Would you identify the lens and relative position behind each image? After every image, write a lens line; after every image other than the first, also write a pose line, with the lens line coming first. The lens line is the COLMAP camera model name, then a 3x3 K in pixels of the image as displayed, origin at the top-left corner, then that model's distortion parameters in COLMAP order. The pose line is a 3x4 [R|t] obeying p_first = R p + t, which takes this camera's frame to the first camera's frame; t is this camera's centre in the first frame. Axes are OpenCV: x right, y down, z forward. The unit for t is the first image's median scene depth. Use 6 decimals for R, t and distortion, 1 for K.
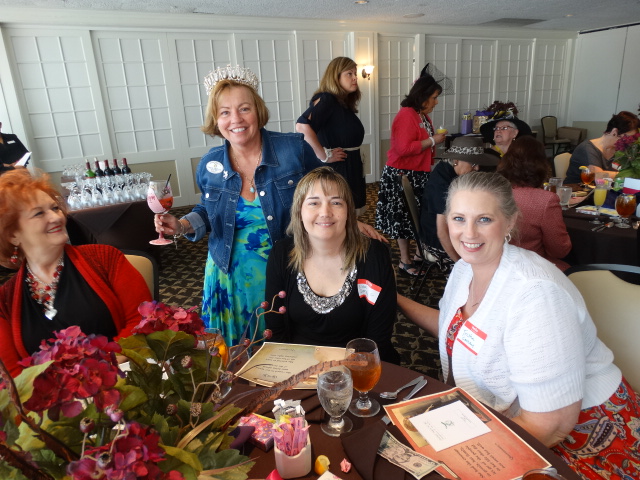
lens RADIAL K [[443.2, 0, 320.0], [0, 443.2, 240.0], [0, 0, 1]] dist [-0.006804, -0.002115]
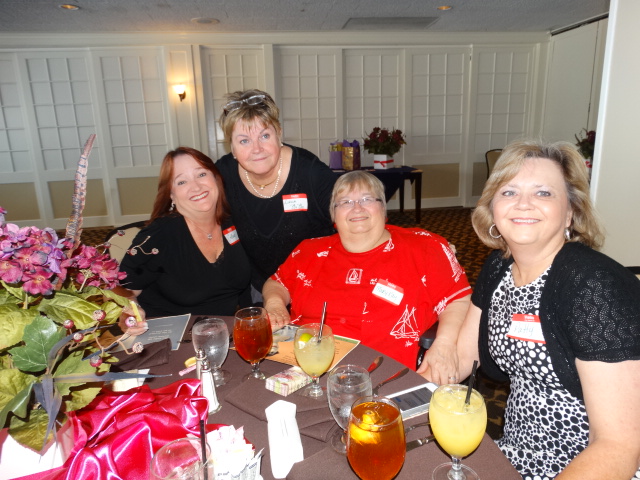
lens RADIAL K [[443.2, 0, 320.0], [0, 443.2, 240.0], [0, 0, 1]] dist [-0.006804, -0.002115]
pose [[0.946009, 0.100392, -0.308202, 0.527134], [-0.109370, 0.993929, -0.011947, -0.102466], [0.305132, 0.045010, 0.951246, 0.251807]]
